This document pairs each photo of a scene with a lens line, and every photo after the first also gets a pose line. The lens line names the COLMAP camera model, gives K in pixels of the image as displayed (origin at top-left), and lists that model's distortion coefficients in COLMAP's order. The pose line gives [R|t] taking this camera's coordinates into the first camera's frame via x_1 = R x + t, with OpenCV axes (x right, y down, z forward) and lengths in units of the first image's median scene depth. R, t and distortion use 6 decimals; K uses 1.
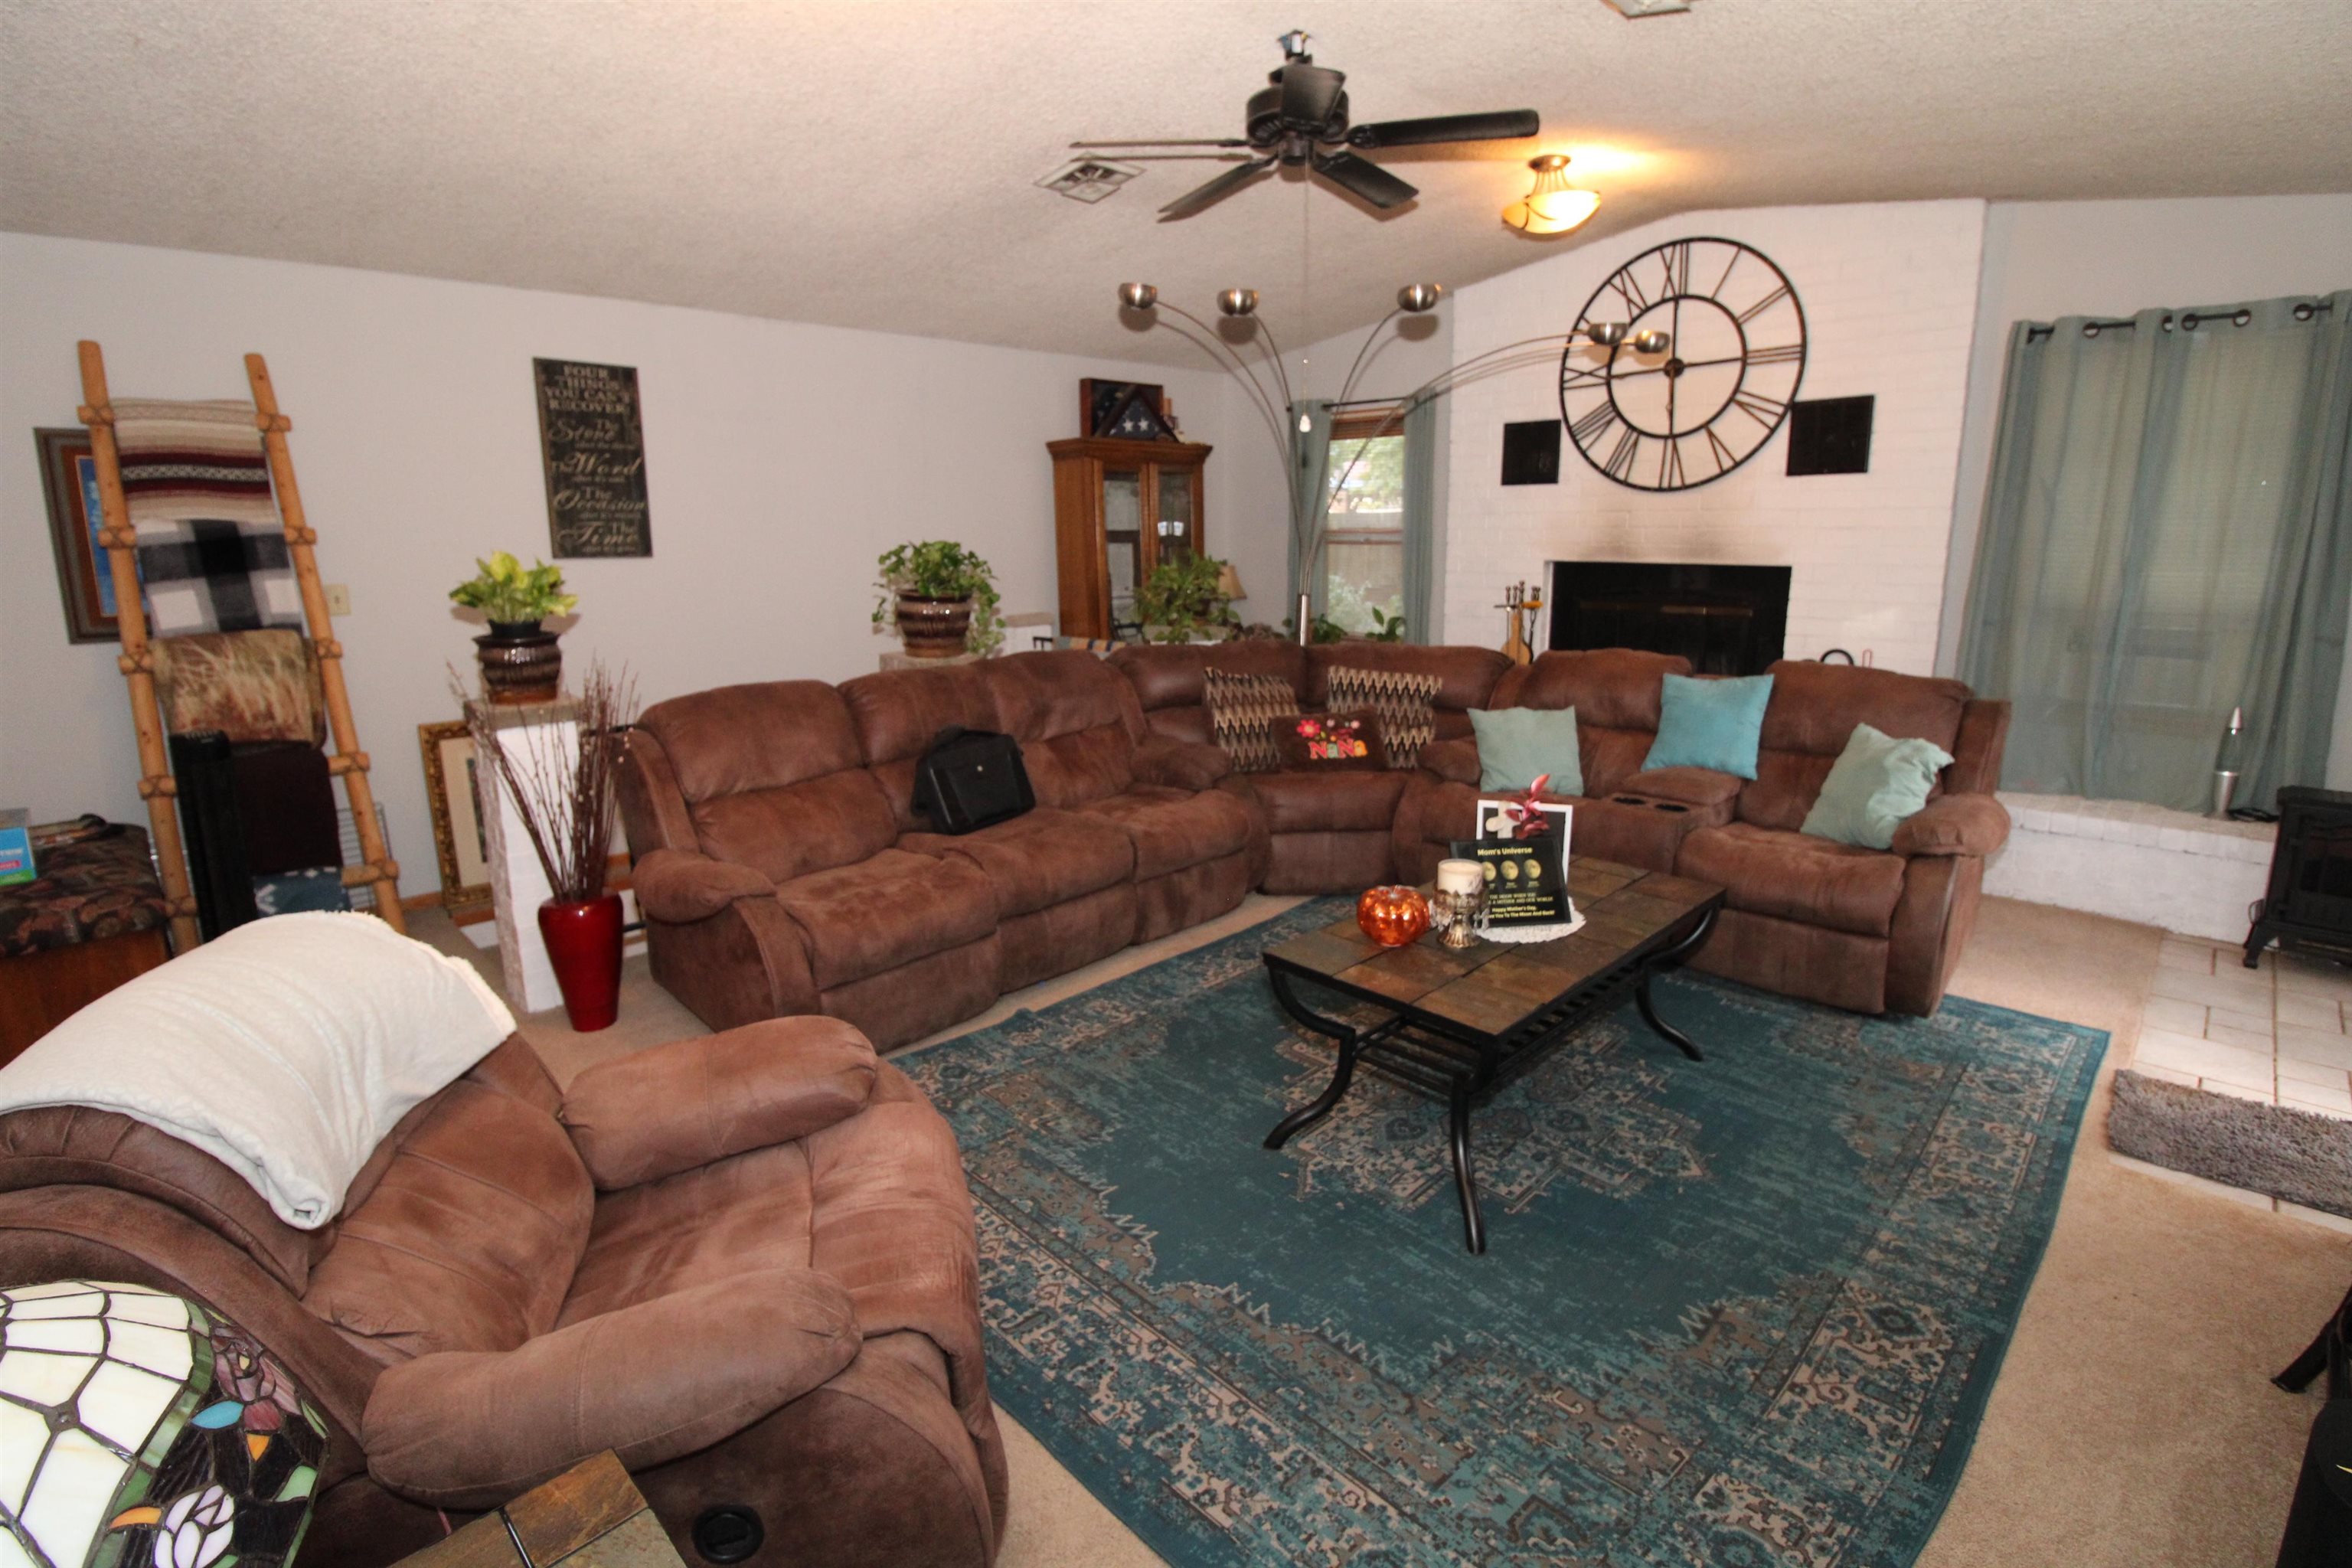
lens RADIAL K [[1095.6, 0, 1173.6], [0, 1095.6, 742.7], [0, 0, 1]] dist [0.004319, -0.016507]
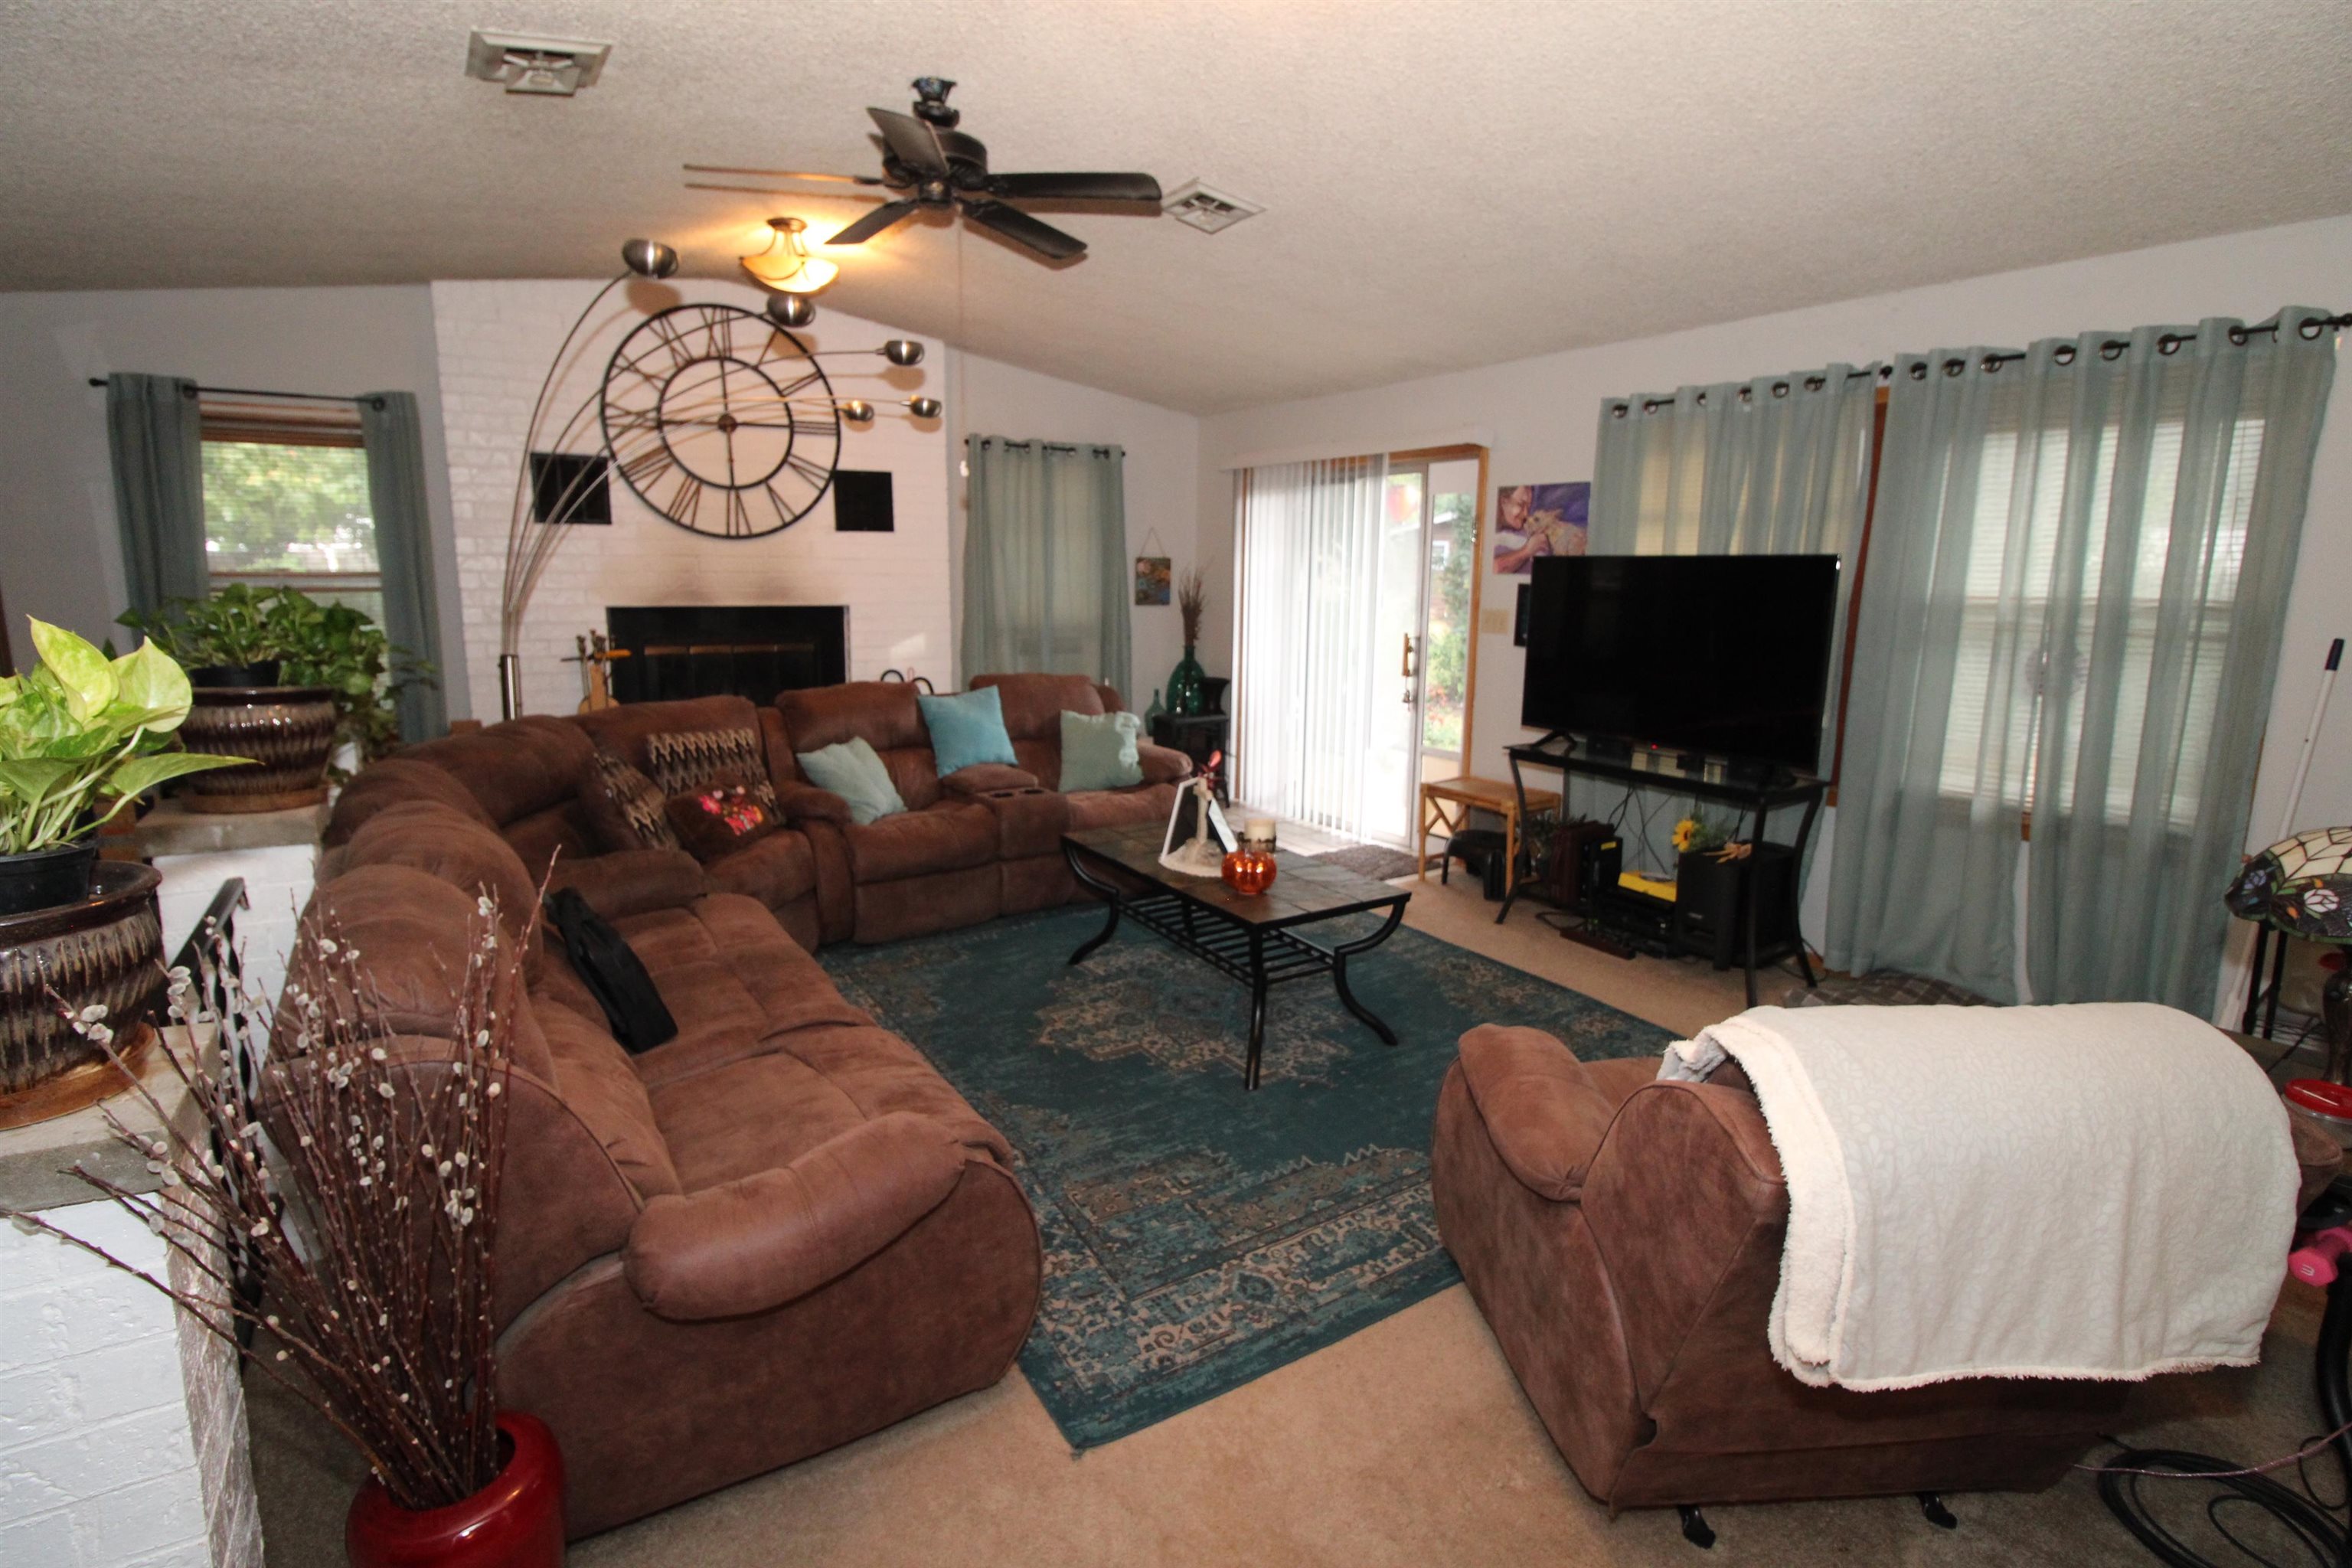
lens RADIAL K [[1095.6, 0, 1173.6], [0, 1095.6, 742.7], [0, 0, 1]] dist [0.004319, -0.016507]
pose [[0.205245, -0.140901, 0.968515, -0.599837], [0.180760, 0.978016, 0.103977, -0.080885], [-0.961873, 0.153728, 0.226202, 0.441866]]
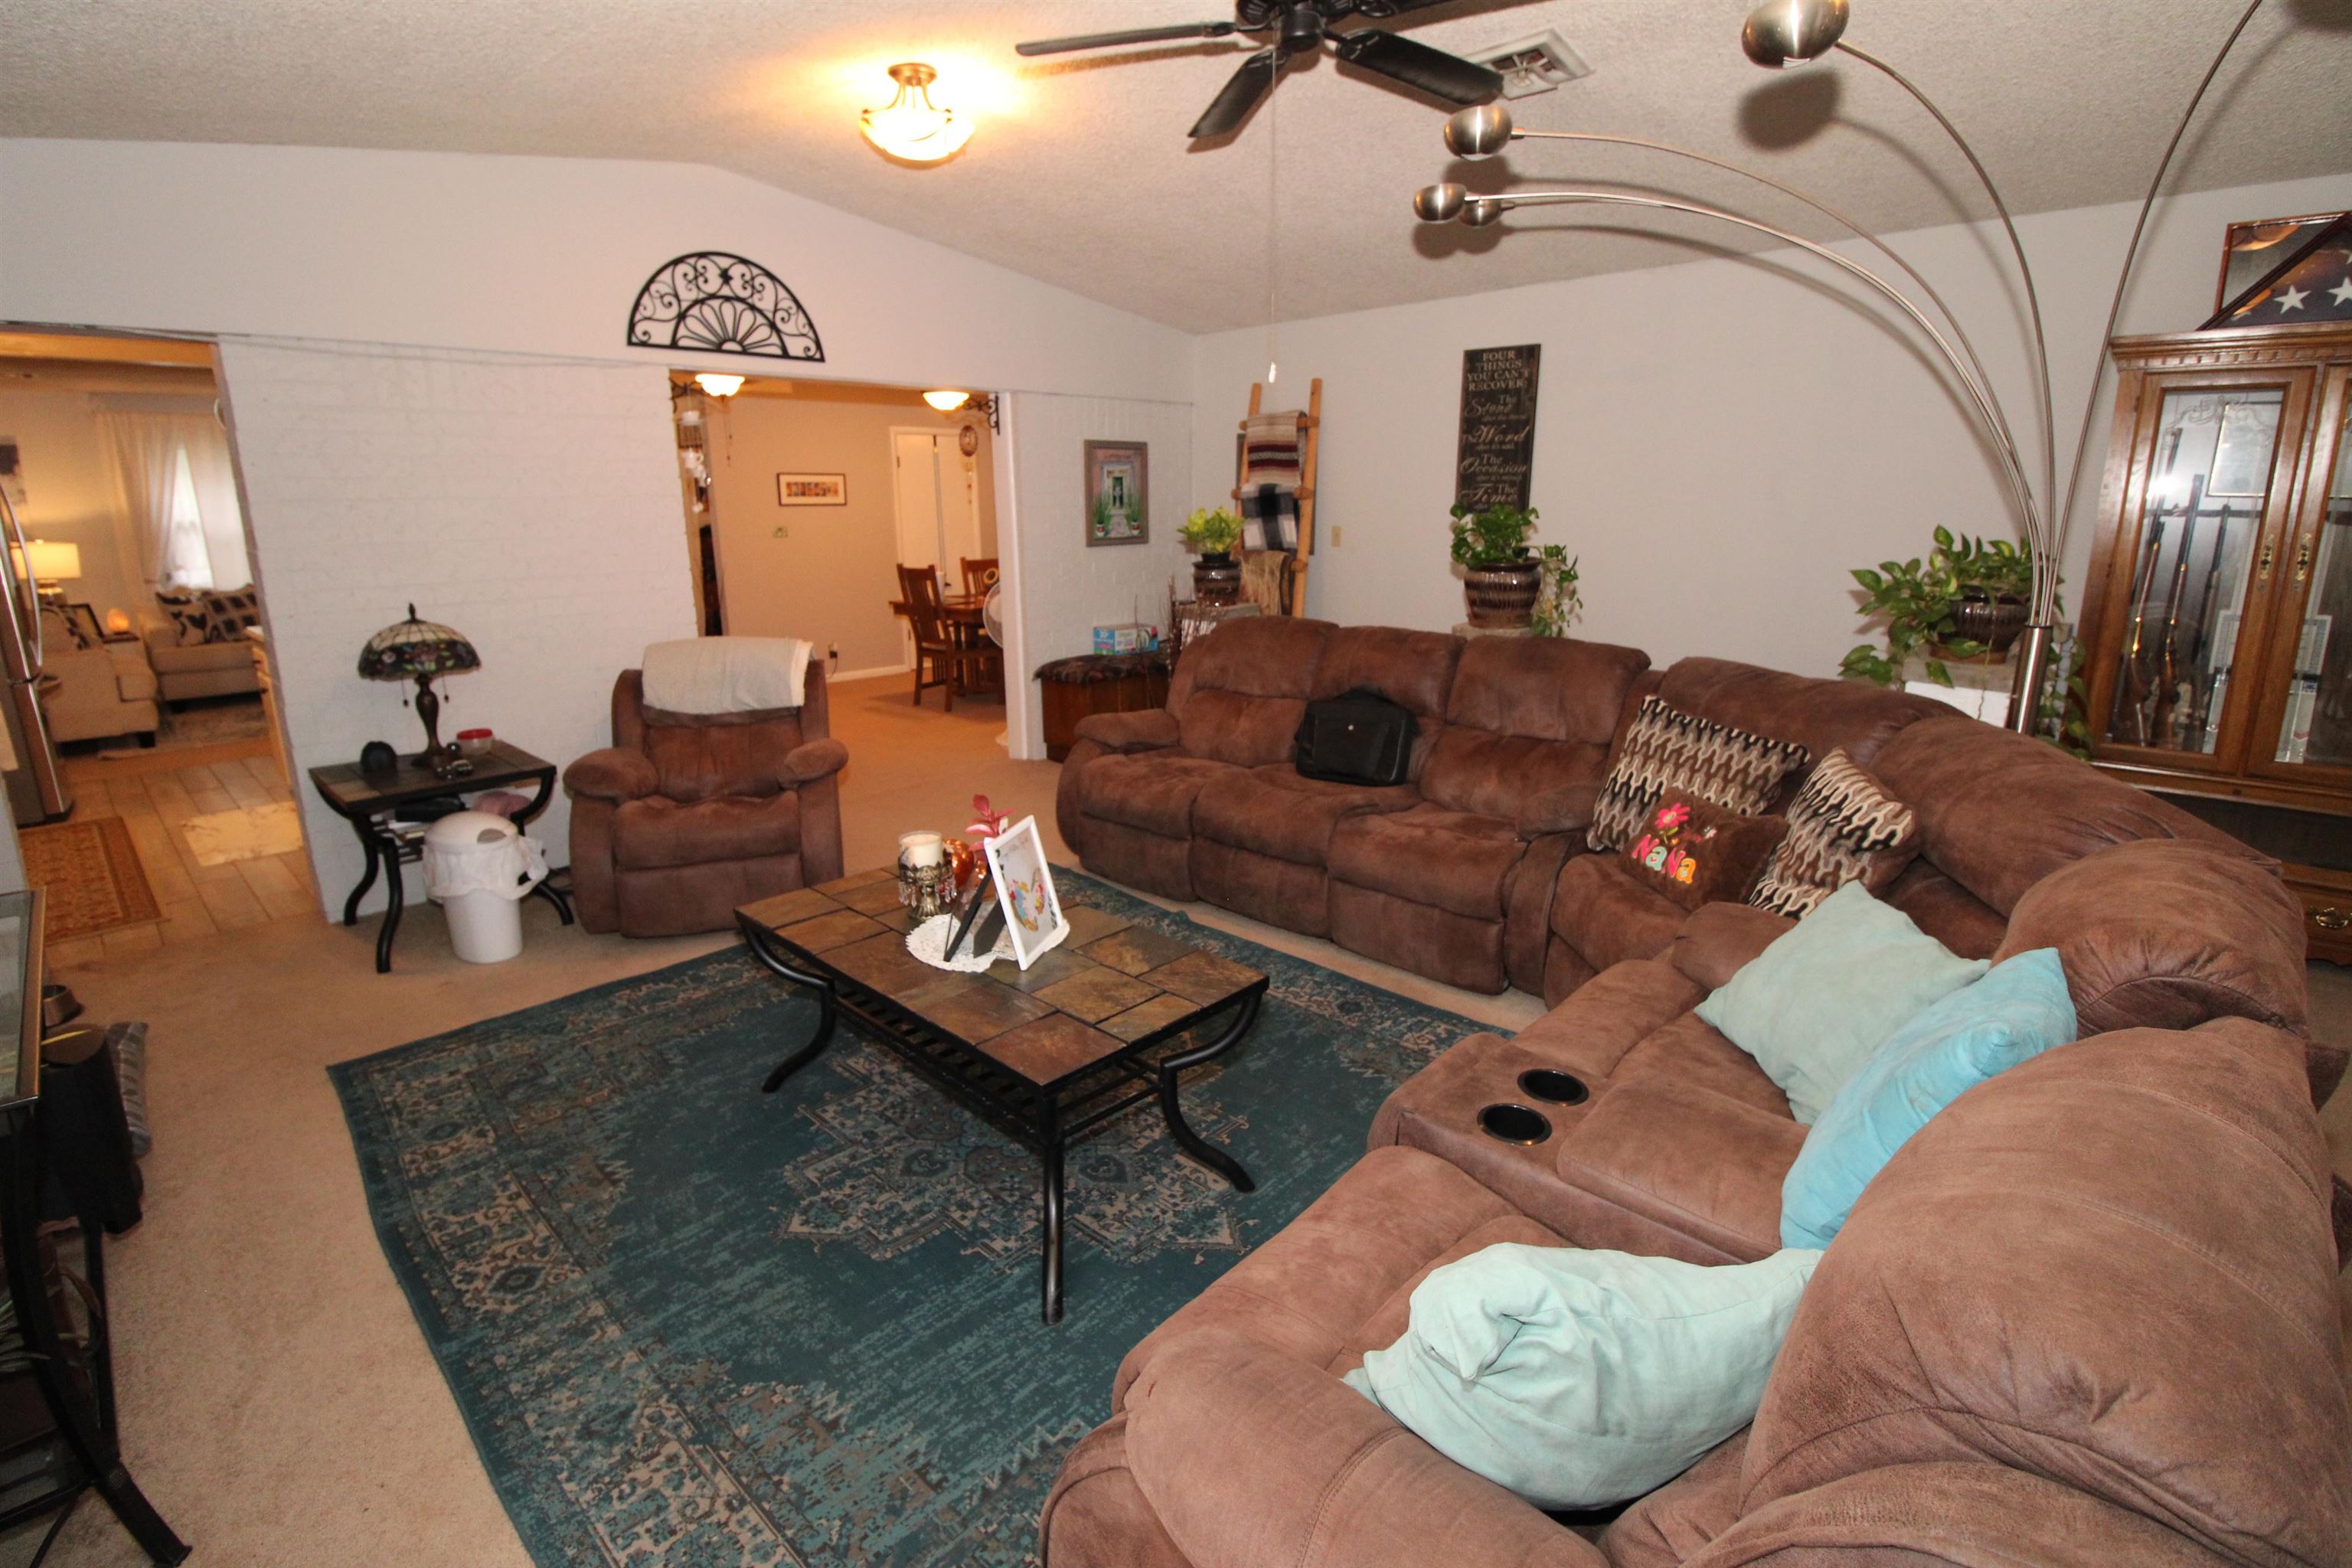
lens RADIAL K [[1095.6, 0, 1173.6], [0, 1095.6, 742.7], [0, 0, 1]] dist [0.004319, -0.016507]
pose [[0.018002, 0.230614, -0.972879, 0.699364], [-0.184062, 0.957171, 0.223485, -0.137329], [0.982750, 0.175047, 0.059678, 0.652536]]
